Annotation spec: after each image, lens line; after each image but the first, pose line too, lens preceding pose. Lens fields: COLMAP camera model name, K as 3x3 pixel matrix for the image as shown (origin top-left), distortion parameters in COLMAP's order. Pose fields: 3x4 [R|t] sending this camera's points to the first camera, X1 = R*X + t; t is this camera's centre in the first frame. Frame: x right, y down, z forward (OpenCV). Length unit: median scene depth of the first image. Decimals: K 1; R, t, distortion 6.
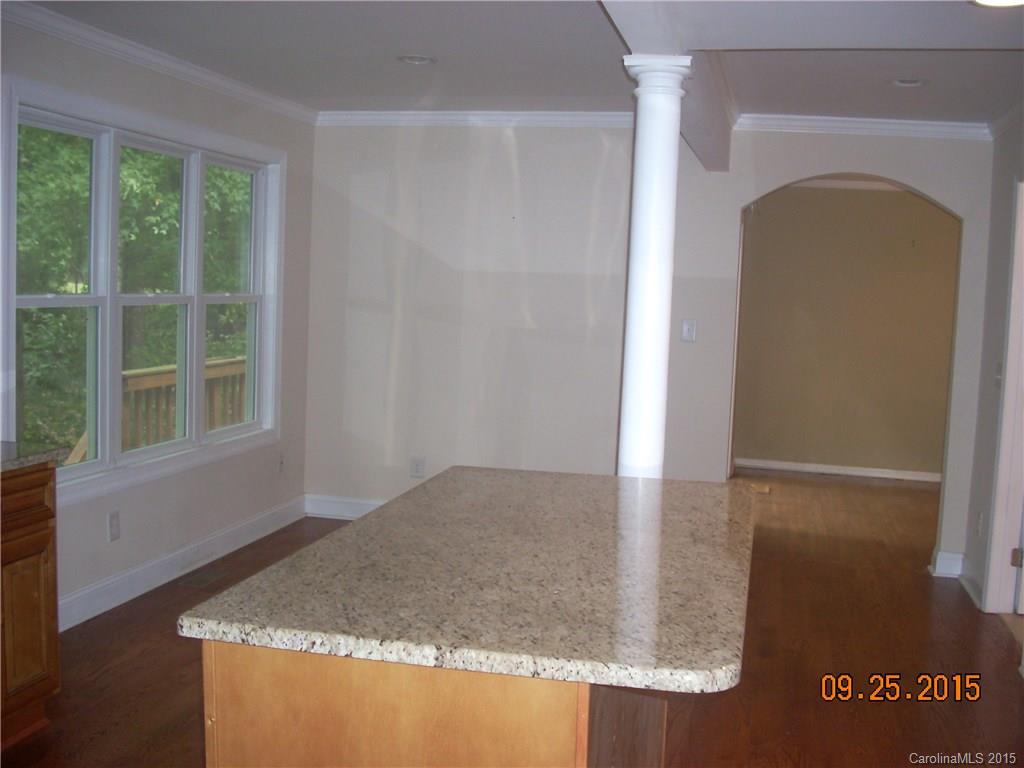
lens RADIAL K [[1121.7, 0, 512.0], [0, 1121.7, 384.0], [0, 0, 1]] dist [-0.132701, 0.038312]
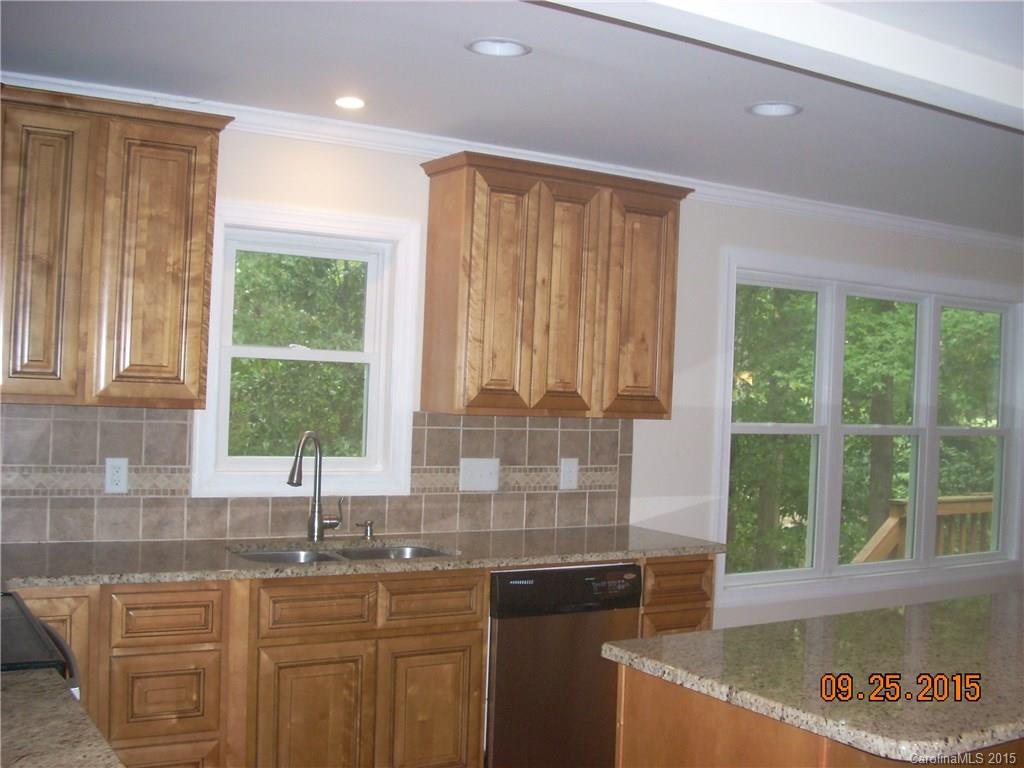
lens RADIAL K [[1121.7, 0, 512.0], [0, 1121.7, 384.0], [0, 0, 1]] dist [-0.132701, 0.038312]
pose [[0.698596, -0.011136, -0.715430, 0.671716], [-0.075762, 0.993107, -0.089437, 0.016742], [0.711494, 0.116683, 0.692937, -0.124948]]
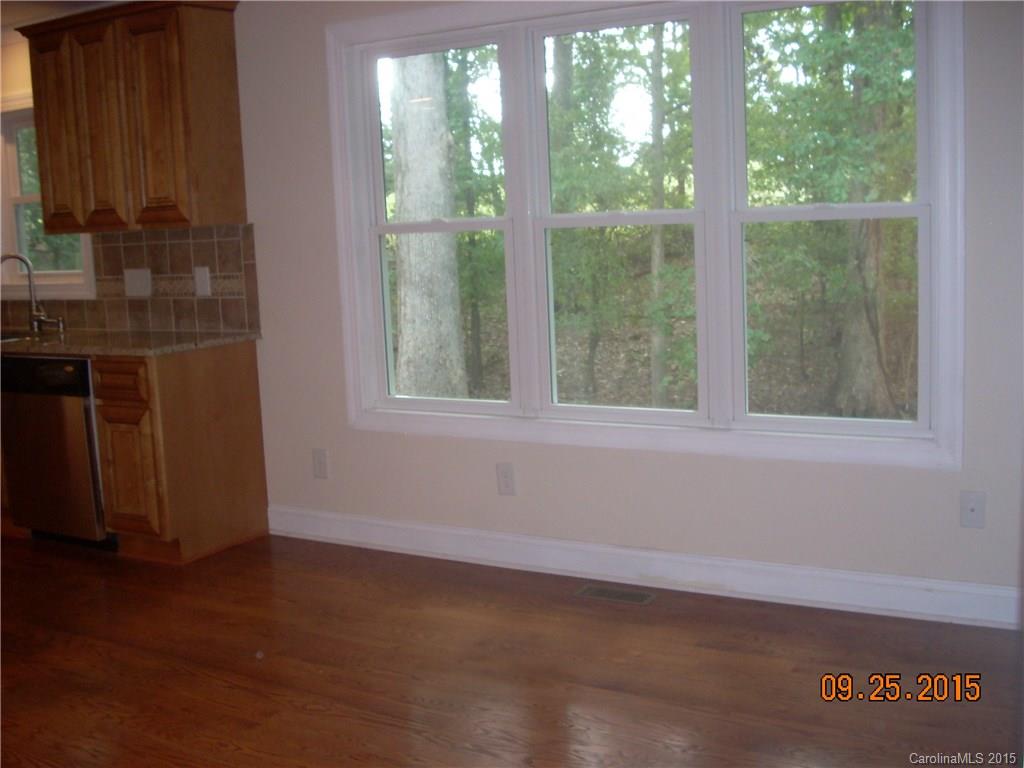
lens RADIAL K [[1121.7, 0, 512.0], [0, 1121.7, 384.0], [0, 0, 1]] dist [-0.132701, 0.038312]
pose [[-0.278692, 0.115618, -0.953395, 1.434666], [-0.053484, 0.989318, 0.135609, -0.203884], [0.958890, 0.088784, -0.269532, 3.671276]]
